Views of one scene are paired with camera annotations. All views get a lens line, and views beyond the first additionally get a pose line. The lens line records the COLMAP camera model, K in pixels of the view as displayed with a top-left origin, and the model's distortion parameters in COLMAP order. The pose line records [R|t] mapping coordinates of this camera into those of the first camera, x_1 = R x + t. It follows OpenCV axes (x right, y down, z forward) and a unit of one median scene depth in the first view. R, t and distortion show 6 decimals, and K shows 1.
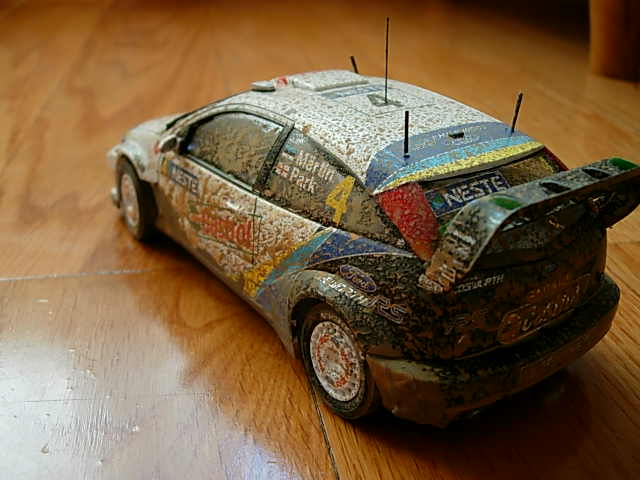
lens RADIAL K [[719.5, 0, 320.0], [0, 719.5, 240.0], [0, 0, 1]] dist [-0.191247, 0.019792]
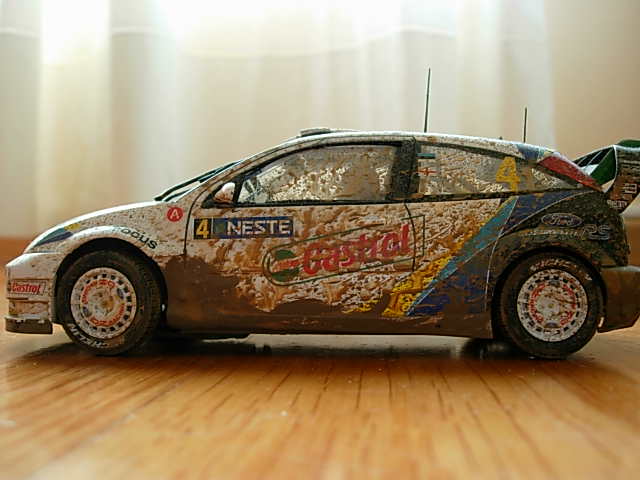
lens RADIAL K [[719.5, 0, 320.0], [0, 719.5, 240.0], [0, 0, 1]] dist [-0.191247, 0.019792]
pose [[0.614772, -0.000536, 0.788705, -1.081199], [0.343190, 0.900549, -0.266894, 0.246182], [-0.710124, 0.434754, 0.553816, 0.594024]]
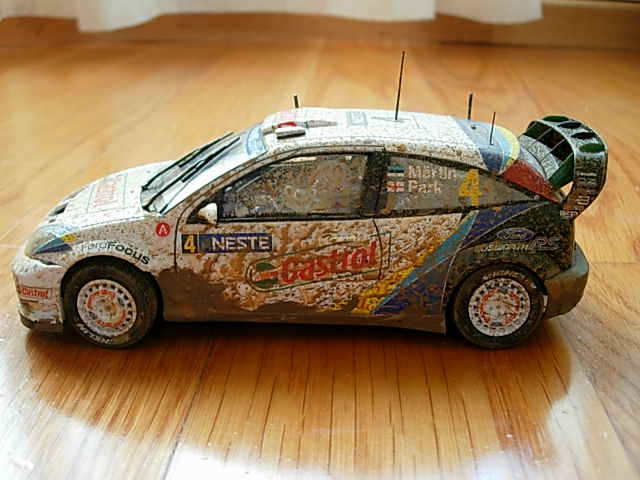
lens RADIAL K [[719.5, 0, 320.0], [0, 719.5, 240.0], [0, 0, 1]] dist [-0.191247, 0.019792]
pose [[0.585628, -0.307687, 0.749912, -1.100667], [0.353534, 0.929479, 0.105278, -0.196785], [-0.729420, 0.203465, 0.653107, 0.363654]]
